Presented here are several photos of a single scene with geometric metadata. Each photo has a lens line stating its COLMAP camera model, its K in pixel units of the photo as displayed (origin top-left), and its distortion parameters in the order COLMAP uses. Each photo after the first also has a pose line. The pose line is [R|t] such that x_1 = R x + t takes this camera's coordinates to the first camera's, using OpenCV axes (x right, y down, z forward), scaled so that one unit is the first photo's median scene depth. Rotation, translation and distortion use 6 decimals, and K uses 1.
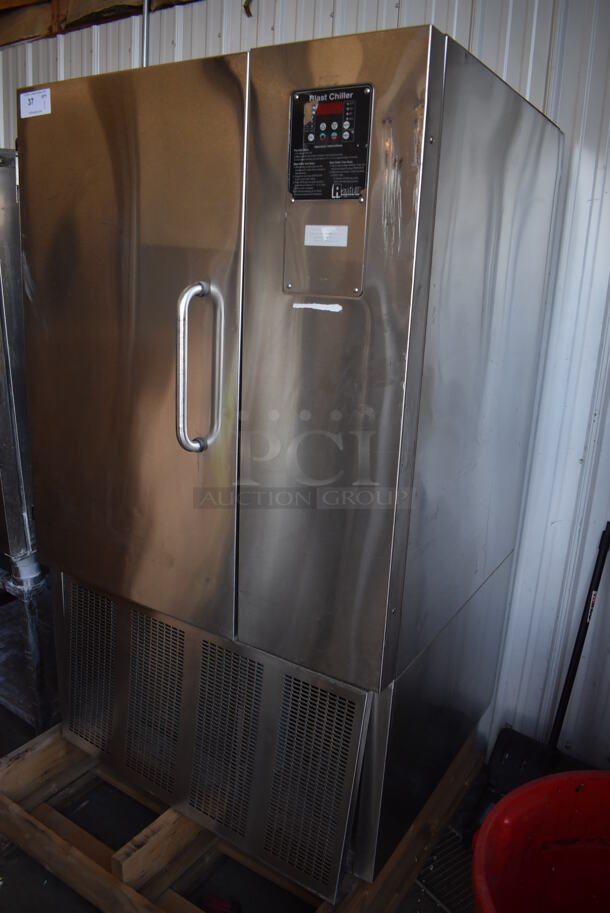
lens RADIAL K [[710.2, 0, 310.4], [0, 710.2, 459.4], [0, 0, 1]] dist [-0.103792, 0.019269]
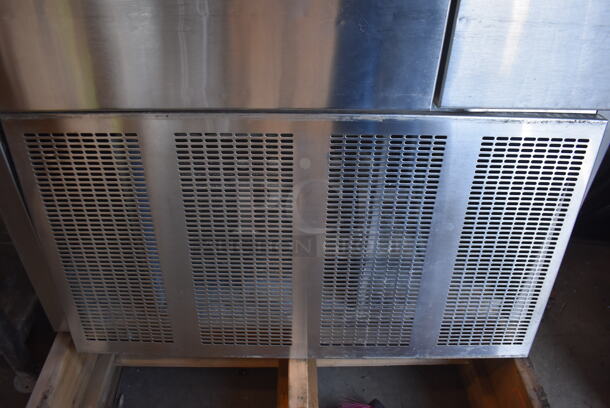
lens RADIAL K [[474.5, 0, 302.8], [0, 474.5, 202.7], [0, 0, 1]] dist [-0.103792, 0.019269]
pose [[0.823073, -0.366347, 0.433982, -0.536523], [0.170569, 0.888316, 0.426381, 0.172137], [-0.541716, -0.276919, 0.793637, 0.913529]]
